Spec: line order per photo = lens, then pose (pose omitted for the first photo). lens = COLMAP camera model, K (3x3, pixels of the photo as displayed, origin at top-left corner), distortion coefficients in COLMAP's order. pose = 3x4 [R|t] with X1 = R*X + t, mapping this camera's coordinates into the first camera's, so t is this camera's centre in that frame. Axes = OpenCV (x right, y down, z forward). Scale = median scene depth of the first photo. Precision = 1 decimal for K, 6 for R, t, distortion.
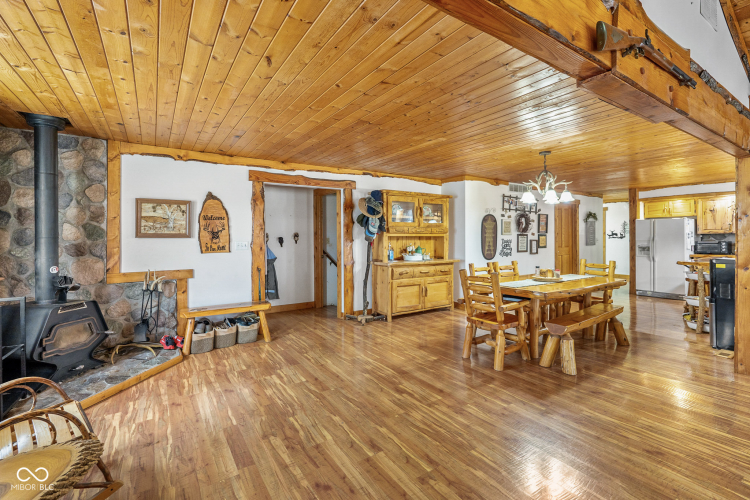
lens RADIAL K [[342.3, 0, 369.4], [0, 342.3, 247.8], [0, 0, 1]] dist [-0.000695, -0.000745]
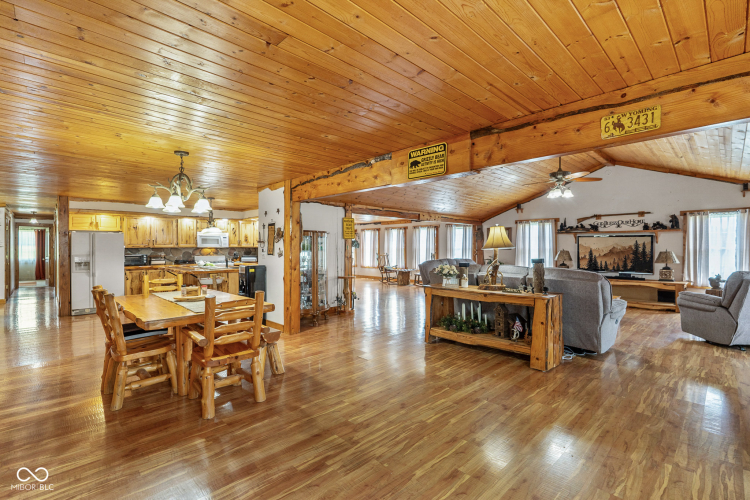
lens RADIAL K [[342.3, 0, 369.4], [0, 342.3, 247.8], [0, 0, 1]] dist [-0.000695, -0.000745]
pose [[-0.189176, 0.005182, 0.981930, -0.630388], [0.035348, 0.999374, 0.001536, -0.033882], [-0.981307, 0.035000, -0.189240, 1.013438]]
